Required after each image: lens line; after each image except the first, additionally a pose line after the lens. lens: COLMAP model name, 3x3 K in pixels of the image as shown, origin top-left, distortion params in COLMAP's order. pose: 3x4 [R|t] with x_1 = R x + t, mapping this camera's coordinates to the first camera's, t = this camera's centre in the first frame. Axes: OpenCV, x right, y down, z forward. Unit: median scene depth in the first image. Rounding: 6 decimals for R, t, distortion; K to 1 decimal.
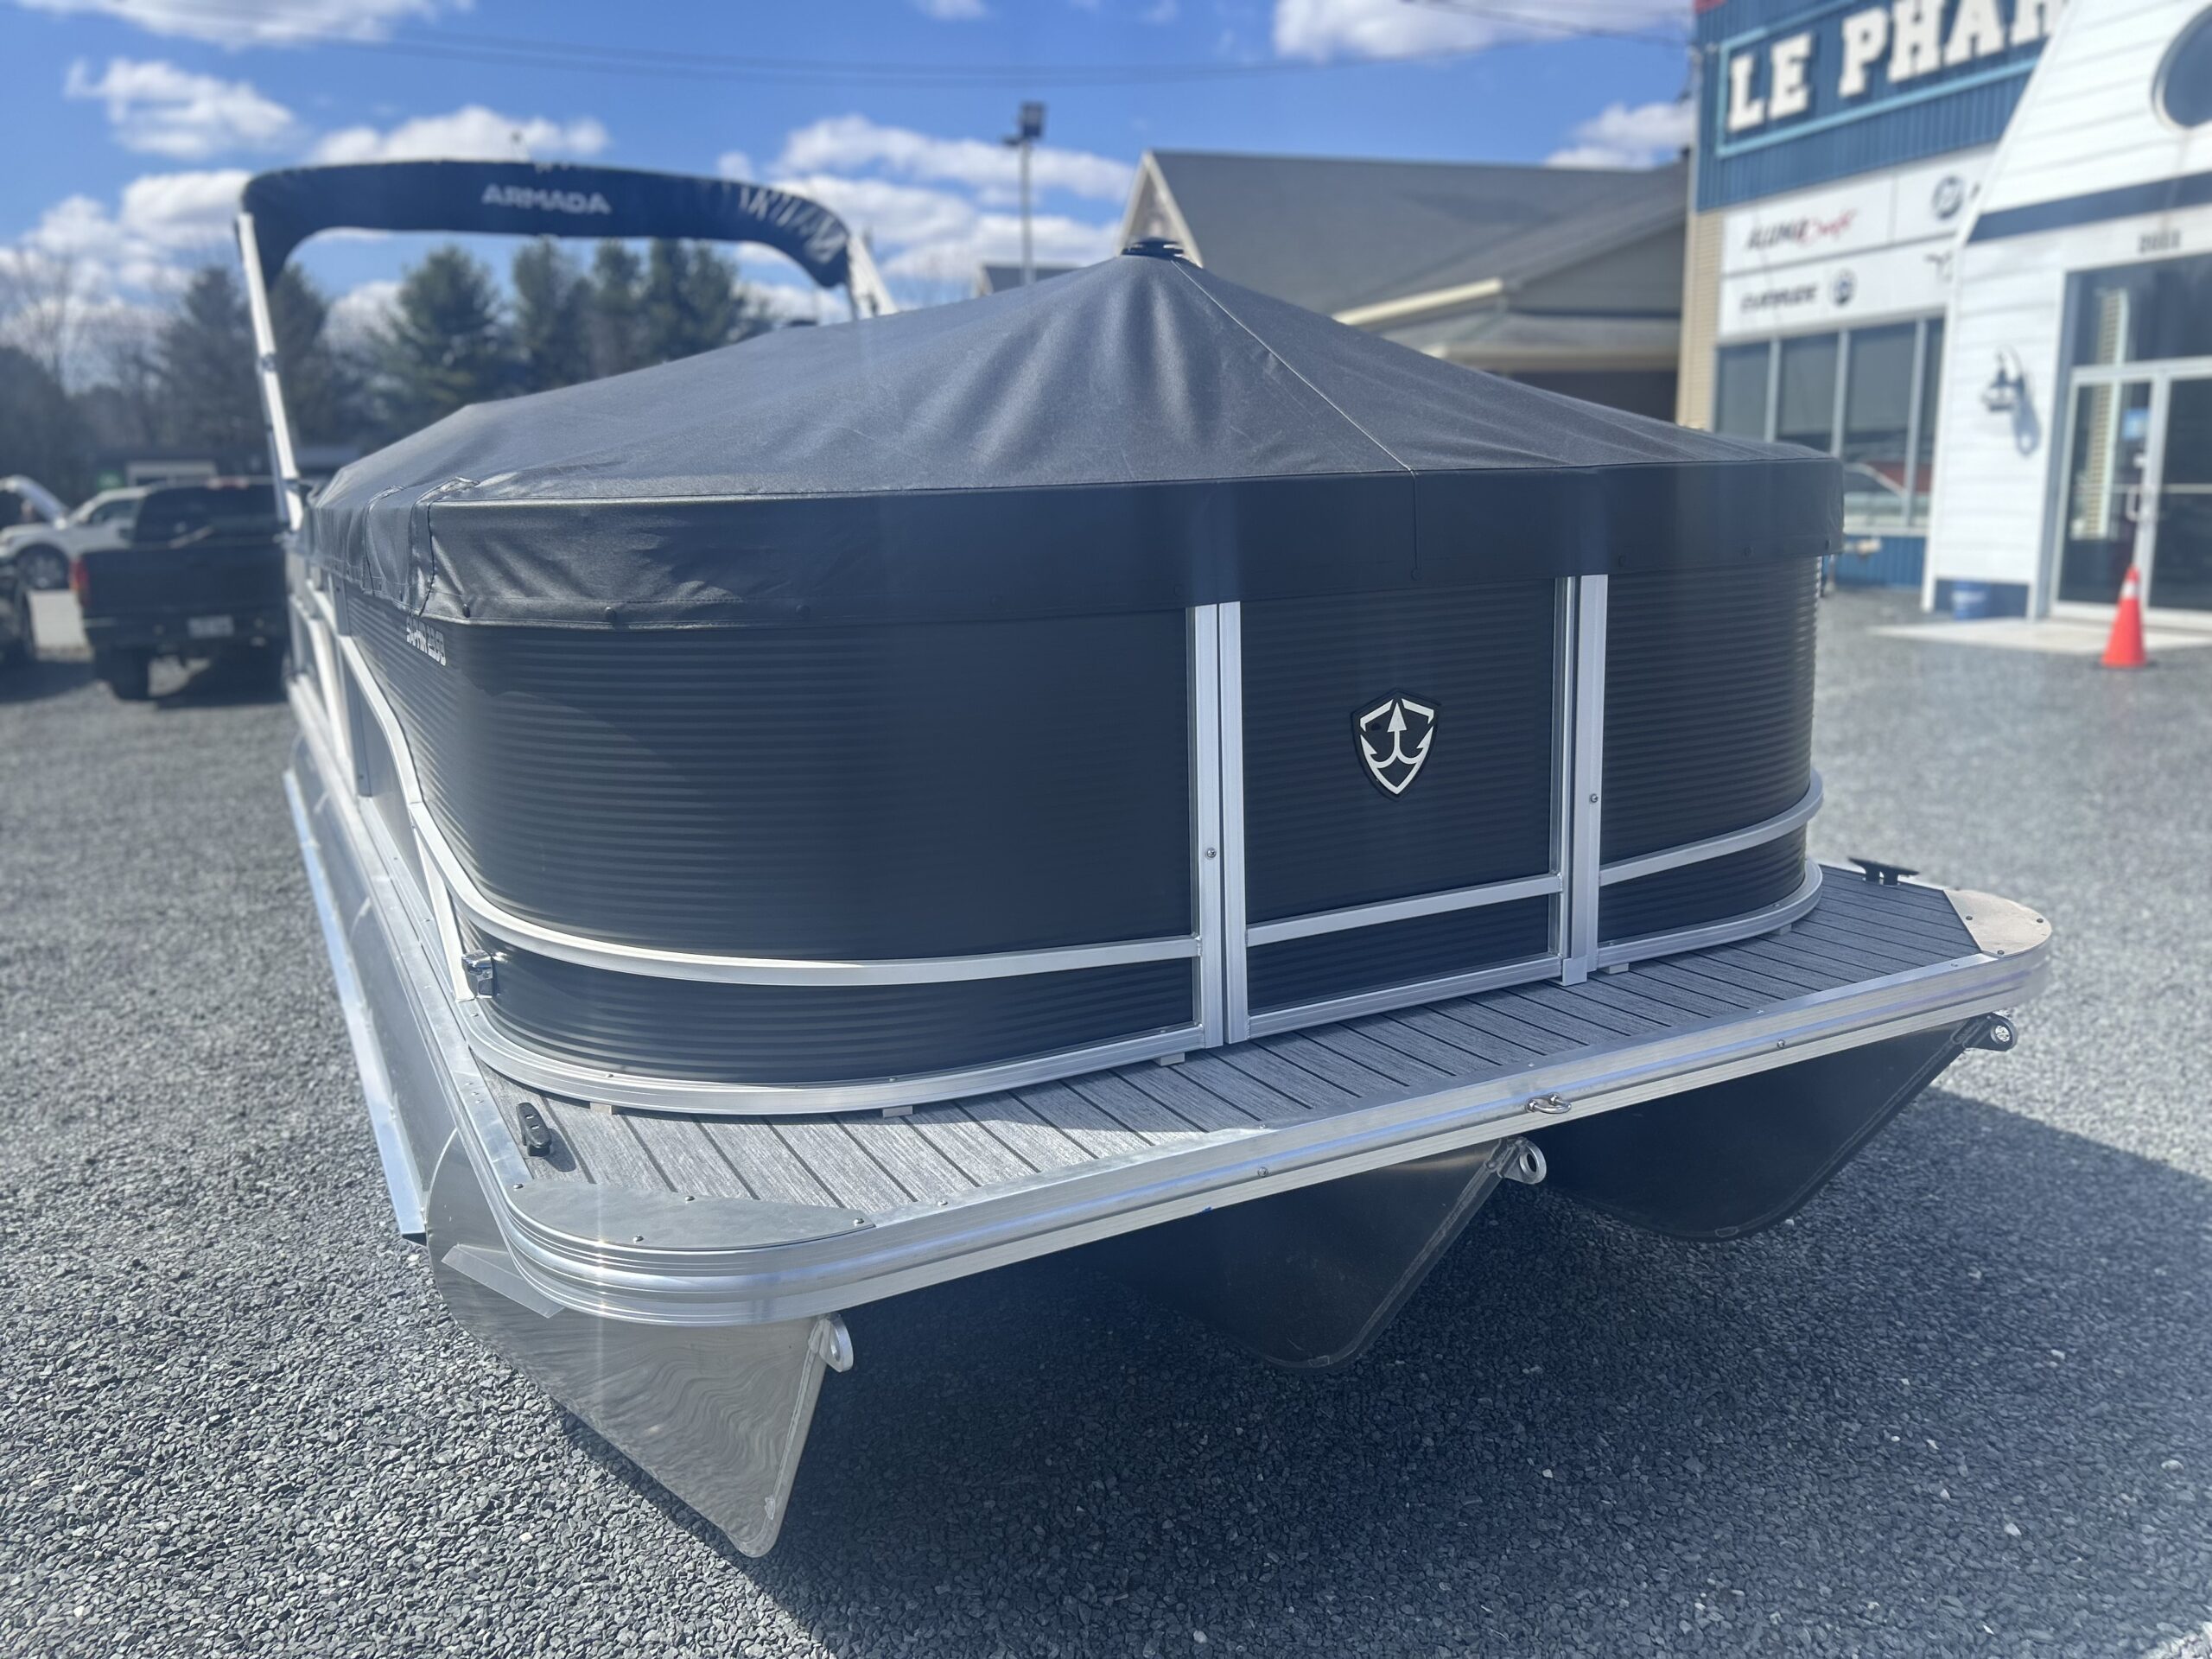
lens RADIAL K [[1684.1, 0, 1271.7], [0, 1684.1, 646.1], [0, 0, 1]] dist [-0.026058, 0.000853]
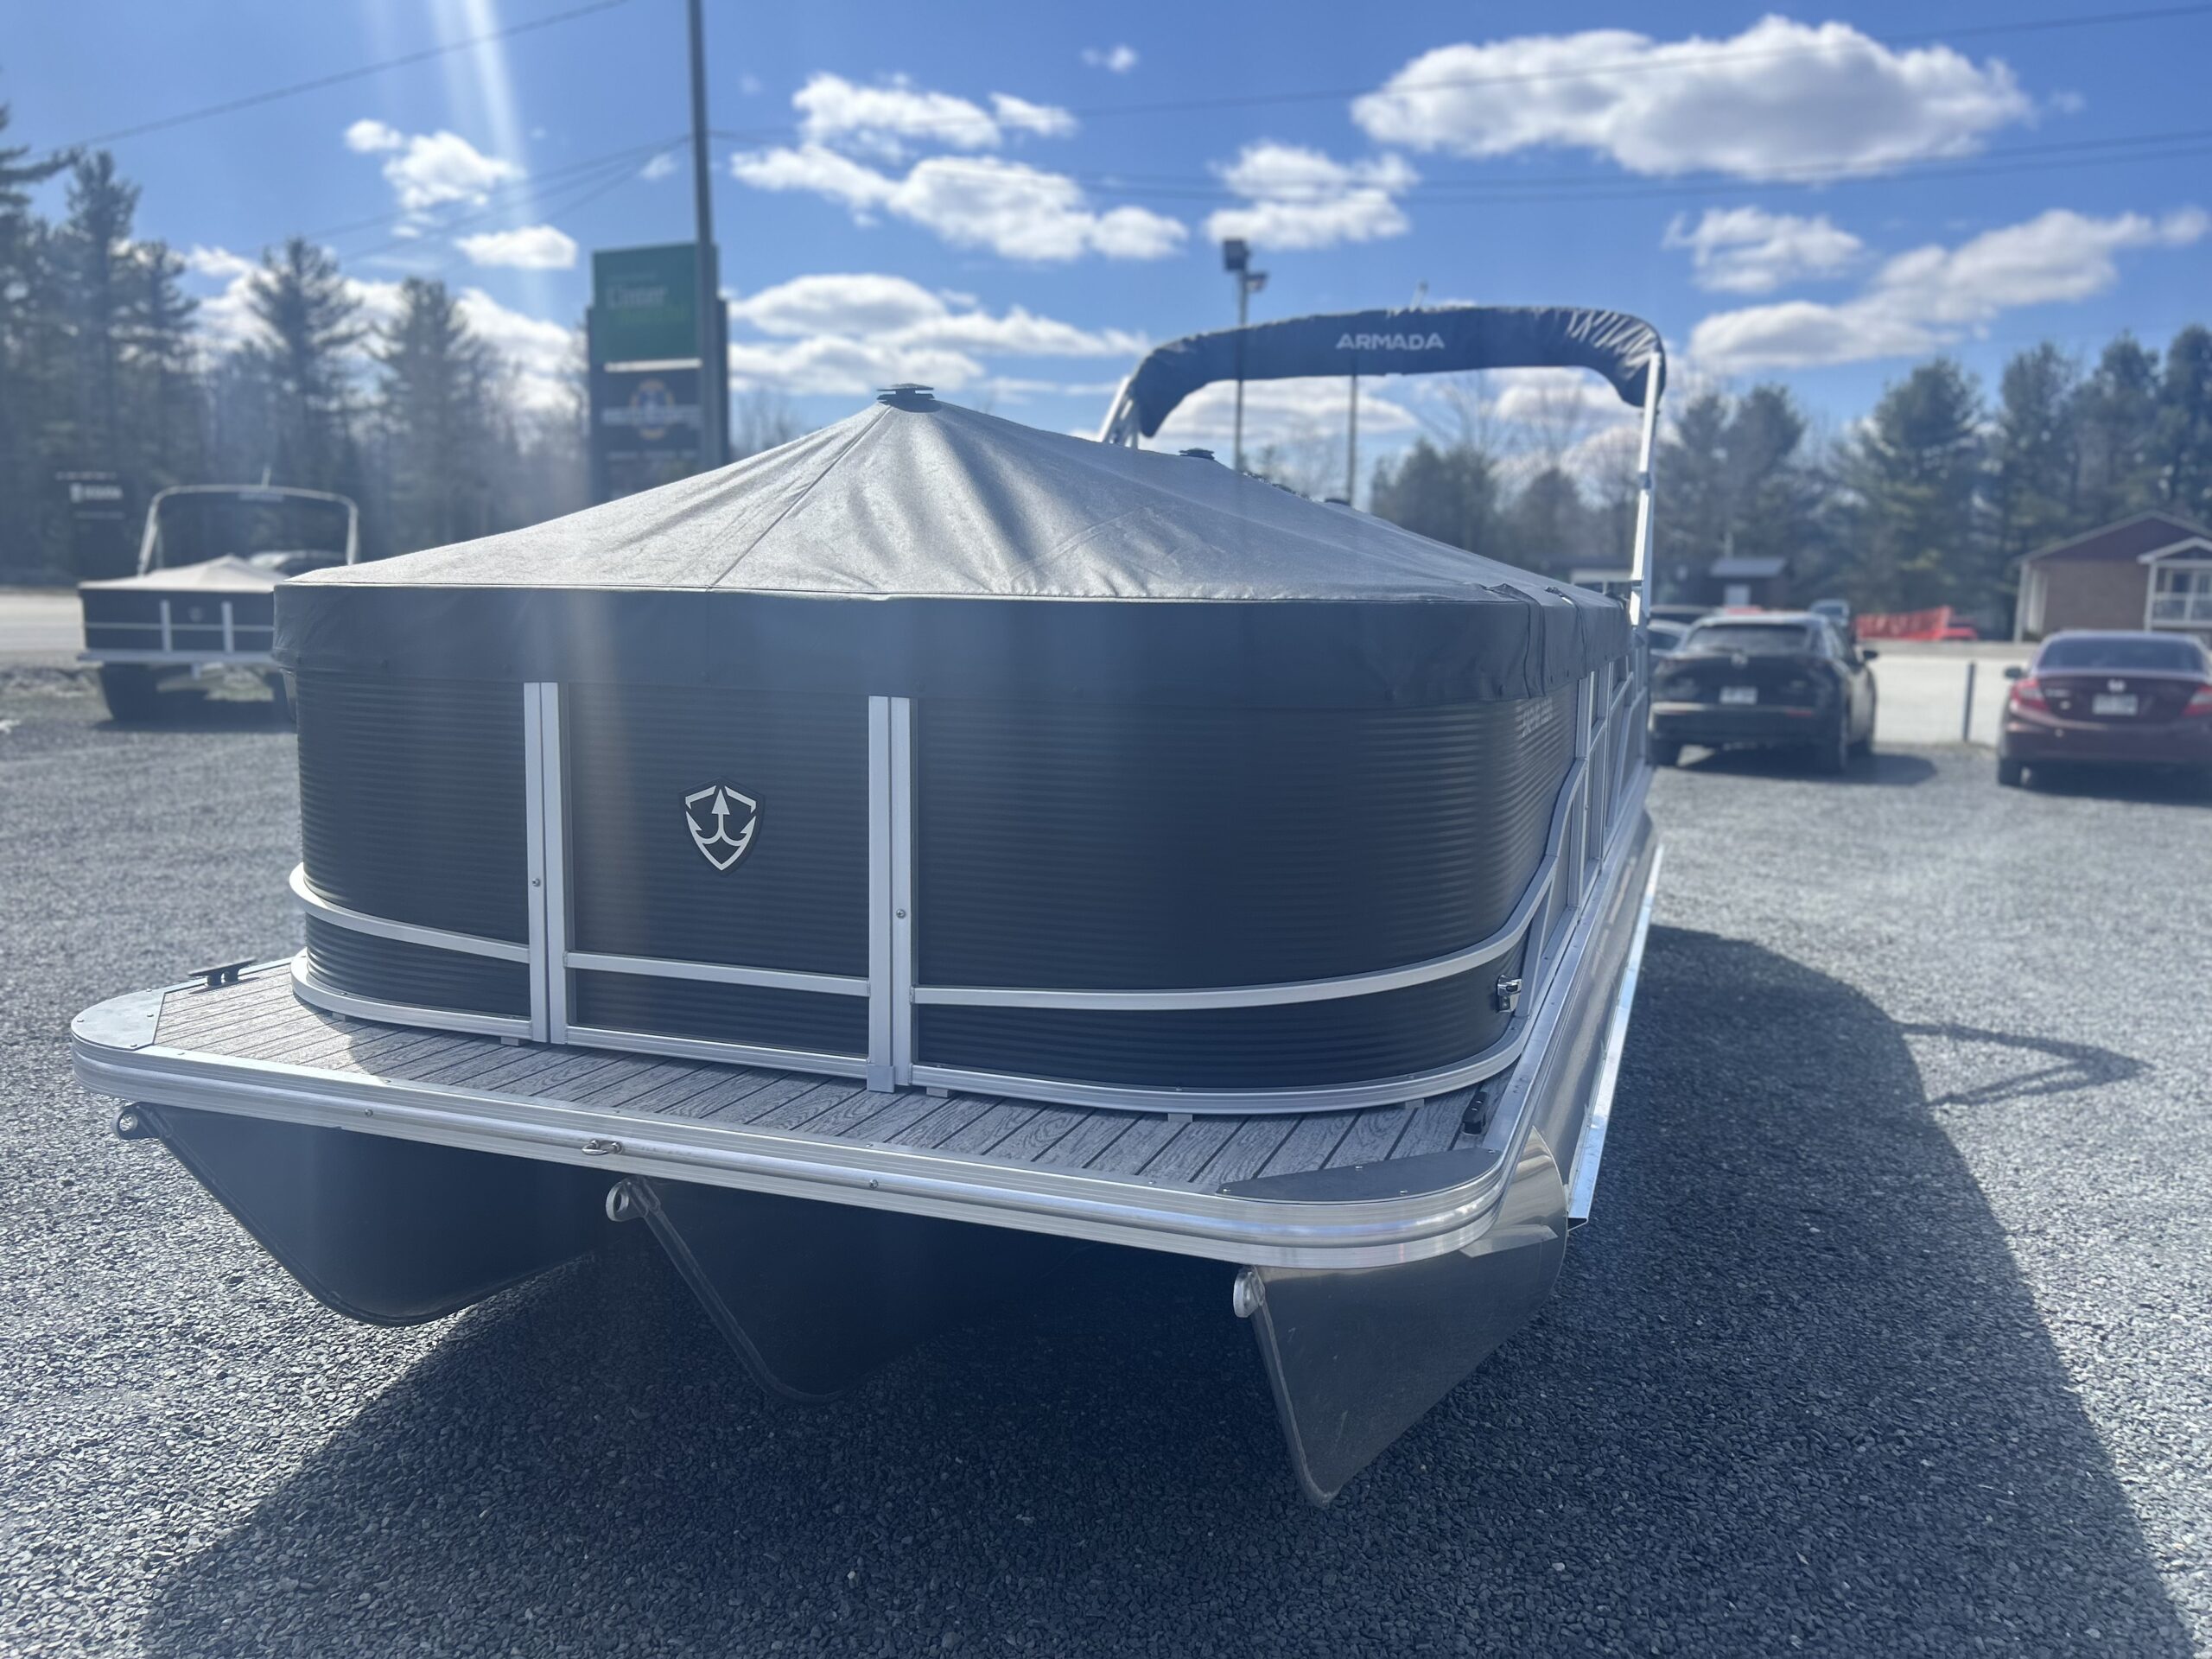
lens RADIAL K [[1719.4, 0, 1208.0], [0, 1719.4, 703.3], [0, 0, 1]] dist [0.129004, -0.208987]
pose [[0.653488, 0.079607, -0.752739, 1.085560], [-0.108105, 0.994076, 0.011278, -0.067462], [0.749177, 0.074005, 0.658223, 0.441534]]
